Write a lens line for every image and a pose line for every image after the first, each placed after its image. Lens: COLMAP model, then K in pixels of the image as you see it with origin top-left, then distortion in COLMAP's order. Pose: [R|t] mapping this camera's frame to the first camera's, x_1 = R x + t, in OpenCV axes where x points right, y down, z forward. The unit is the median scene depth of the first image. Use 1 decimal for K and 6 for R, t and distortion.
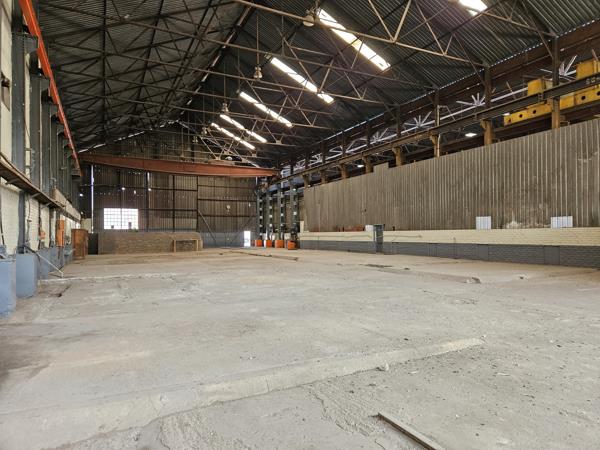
lens RADIAL K [[398.7, 0, 300.6], [0, 398.7, 228.5], [0, 0, 1]] dist [0.038116, -0.000242]
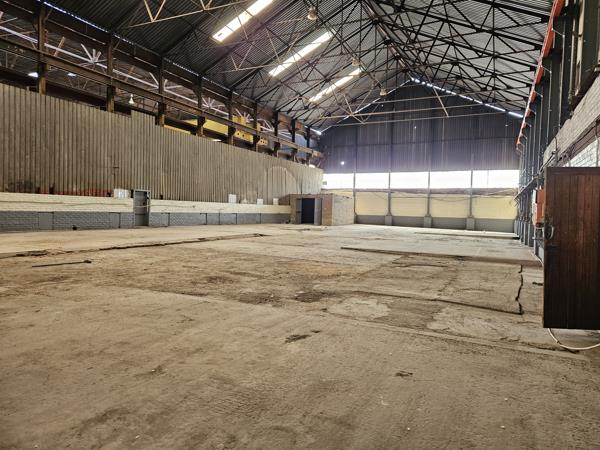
lens RADIAL K [[398.7, 0, 300.5], [0, 398.7, 223.9], [0, 0, 1]] dist [0.038116, -0.000242]
pose [[-0.592969, -0.038693, 0.804295, -0.492087], [-0.037878, 0.999079, 0.020137, 0.022079], [-0.804334, -0.018524, -0.593888, 0.959422]]
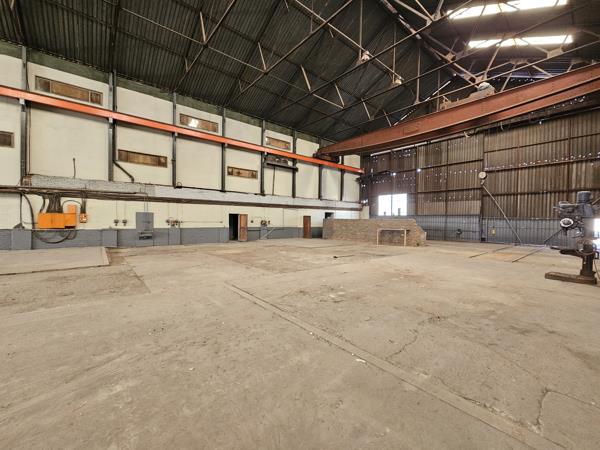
lens RADIAL K [[248.3, 0, 297.1], [0, 248.3, 222.3], [0, 0, 1]] dist [0.002594, 0.000759]
pose [[0.237157, 0.020445, -0.971256, 0.117663], [-0.000312, 0.999780, 0.020970, 0.006859], [0.971471, -0.004670, 0.237112, 0.789171]]
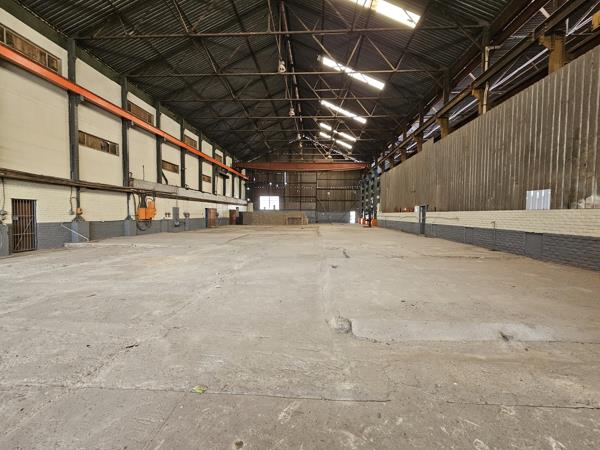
lens RADIAL K [[248.3, 0, 303.4], [0, 248.3, 222.0], [0, 0, 1]] dist [0.002594, 0.000759]
pose [[0.870537, 0.030594, -0.491150, 0.188840], [-0.007712, 0.998791, 0.048546, 0.002977], [0.492042, -0.038474, 0.869721, 0.271984]]
